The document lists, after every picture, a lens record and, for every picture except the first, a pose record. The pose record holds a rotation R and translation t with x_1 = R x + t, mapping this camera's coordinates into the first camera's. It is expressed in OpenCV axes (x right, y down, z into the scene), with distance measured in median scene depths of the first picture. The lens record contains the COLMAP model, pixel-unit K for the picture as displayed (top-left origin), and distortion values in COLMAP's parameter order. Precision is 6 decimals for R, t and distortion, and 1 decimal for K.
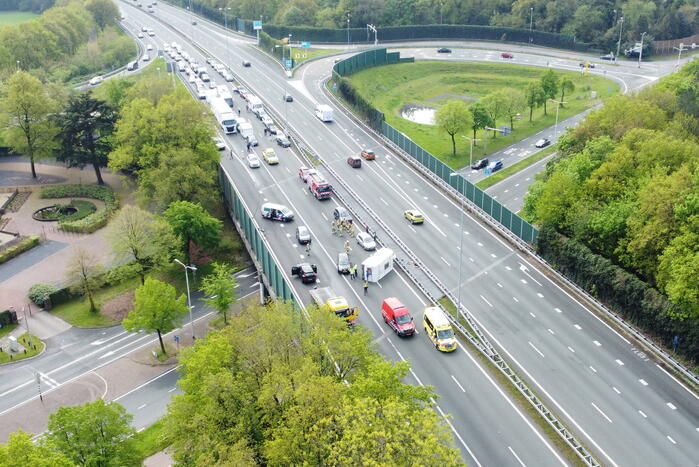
lens RADIAL K [[789.6, 0, 349.5], [0, 789.6, 233.5], [0, 0, 1]] dist [0.002950, -0.011696]
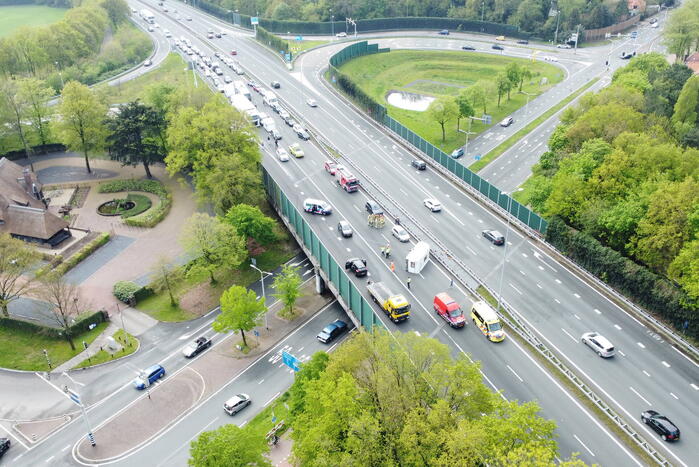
lens RADIAL K [[626.1, 0, 349.5], [0, 626.1, 233.5], [0, 0, 1]] dist [0.004547, -0.010740]
pose [[0.997035, -0.038262, 0.066765, -0.103928], [0.031541, 0.994591, 0.098968, -0.075373], [-0.070190, -0.096568, 0.992848, 0.066100]]
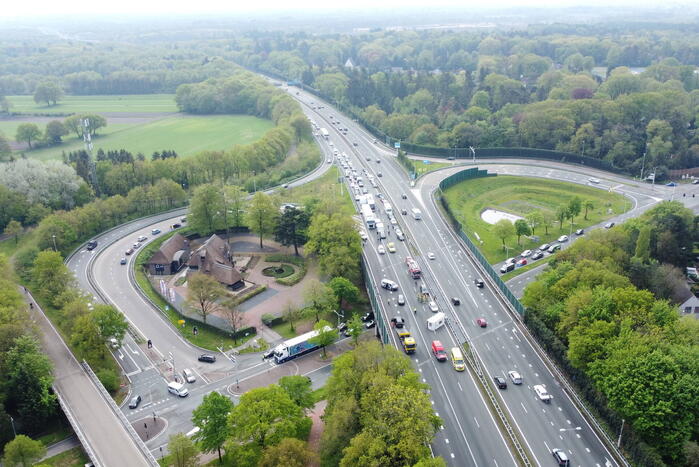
lens RADIAL K [[626.1, 0, 349.5], [0, 626.1, 233.5], [0, 0, 1]] dist [0.004547, -0.010740]
pose [[0.978206, 0.068634, -0.195964, 0.093575], [-0.076685, 0.996483, -0.033787, -0.087121], [0.192955, 0.048079, 0.980029, -0.451616]]
